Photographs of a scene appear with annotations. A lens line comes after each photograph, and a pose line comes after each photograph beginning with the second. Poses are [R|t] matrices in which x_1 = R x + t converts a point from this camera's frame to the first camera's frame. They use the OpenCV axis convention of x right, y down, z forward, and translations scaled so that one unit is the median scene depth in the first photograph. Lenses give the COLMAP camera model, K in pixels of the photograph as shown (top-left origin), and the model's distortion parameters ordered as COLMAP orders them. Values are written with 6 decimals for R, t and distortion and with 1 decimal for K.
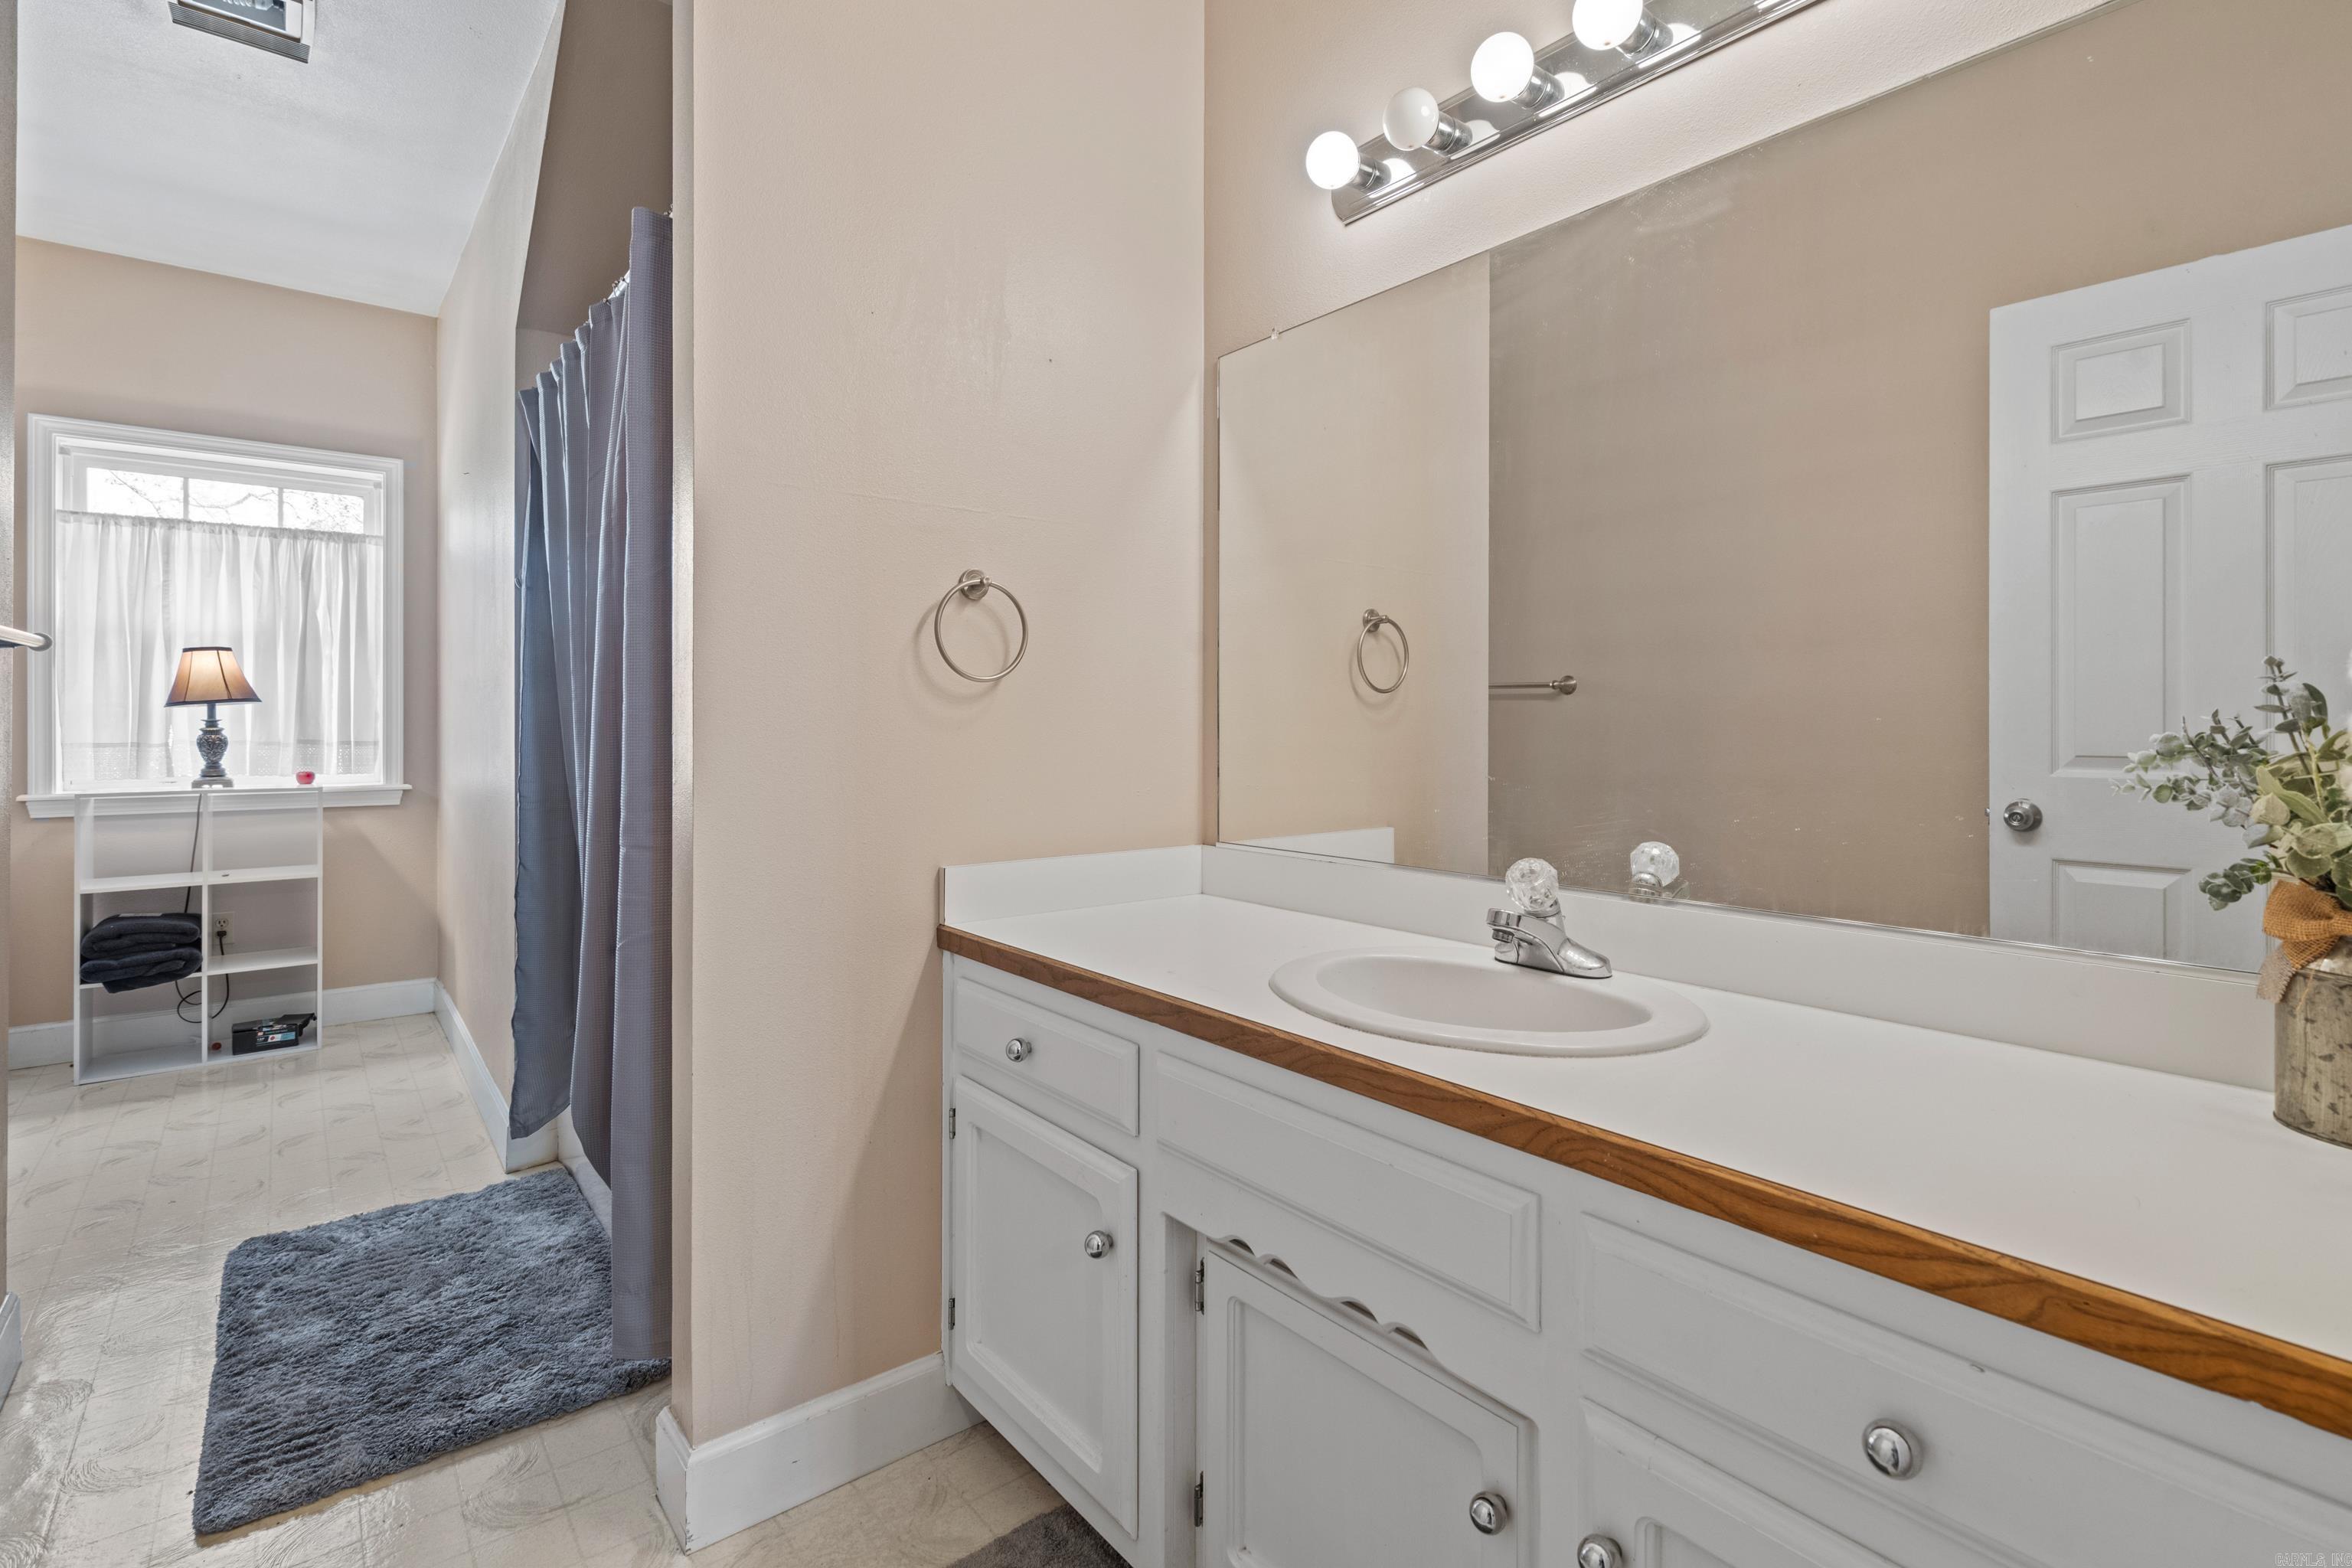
lens RADIAL K [[1069.0, 0, 1157.0], [0, 1069.0, 714.7], [0, 0, 1]] dist [-0.003945, 0.000426]
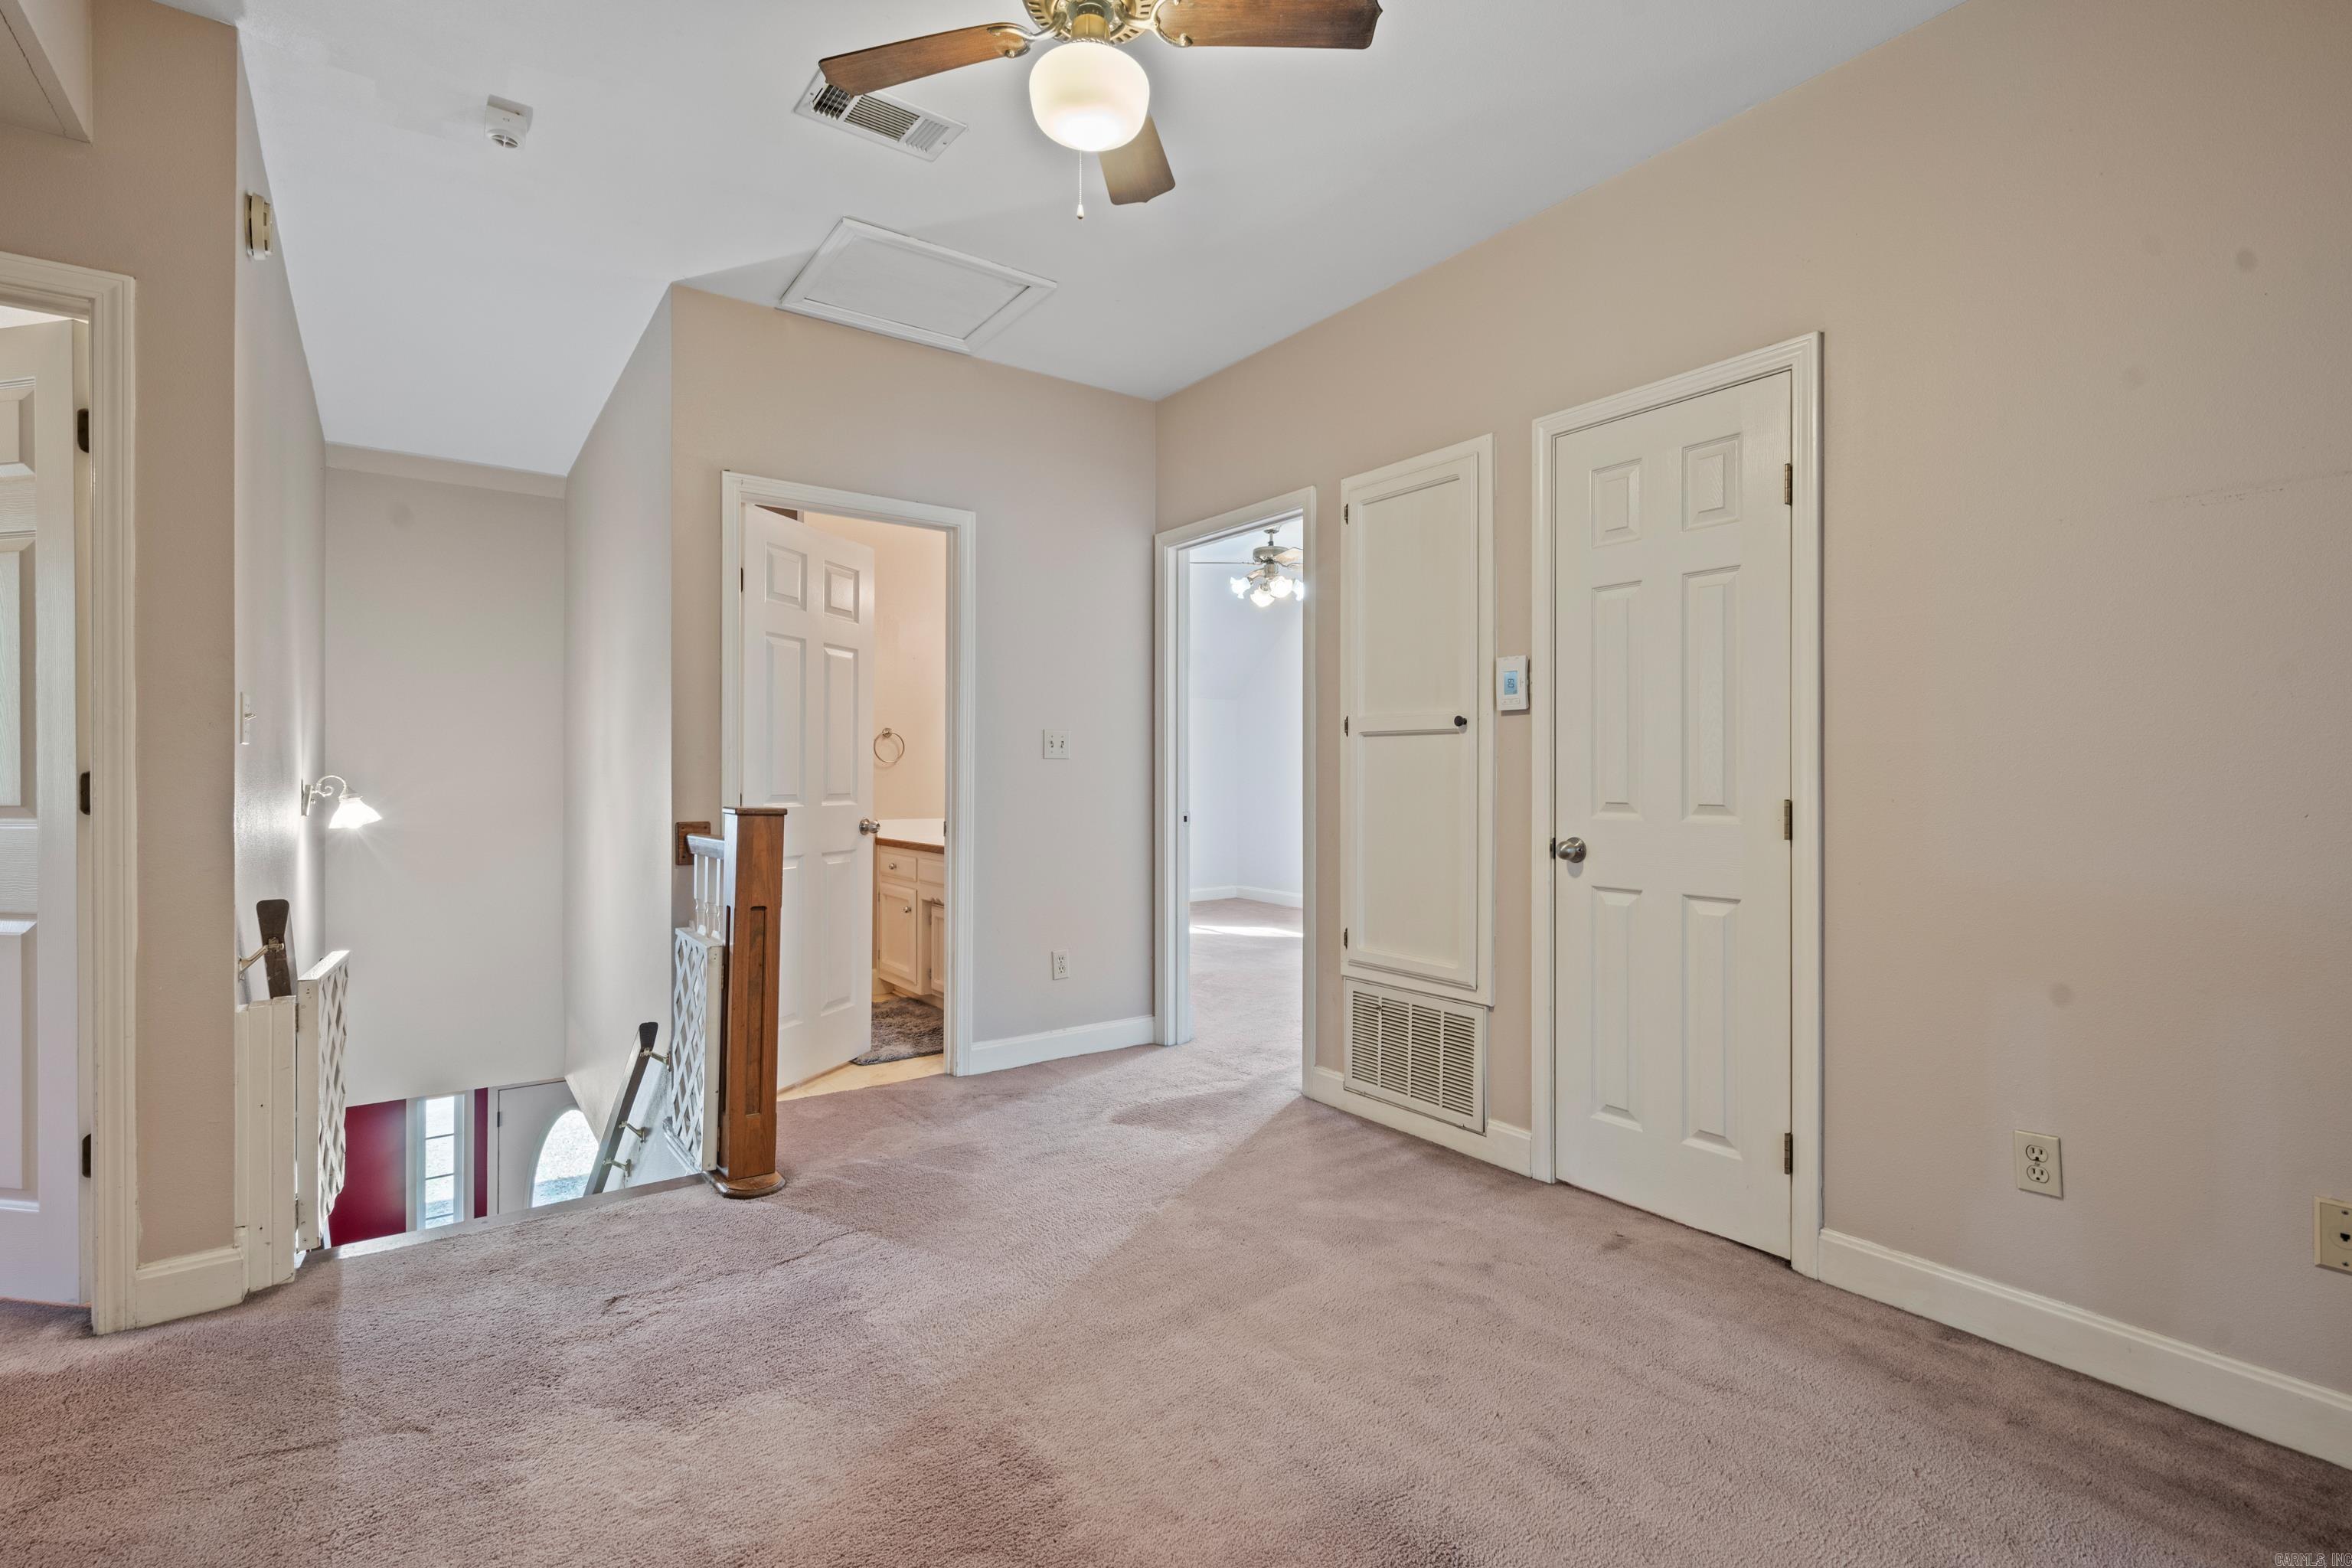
lens RADIAL K [[1069.0, 0, 1177.2], [0, 1069.0, 782.4], [0, 0, 1]] dist [-0.003945, 0.000426]
pose [[0.998424, 0.007058, -0.055668, 0.902792], [-0.006840, 0.999968, 0.004104, 0.010550], [0.055695, -0.003717, 0.998441, -2.229774]]
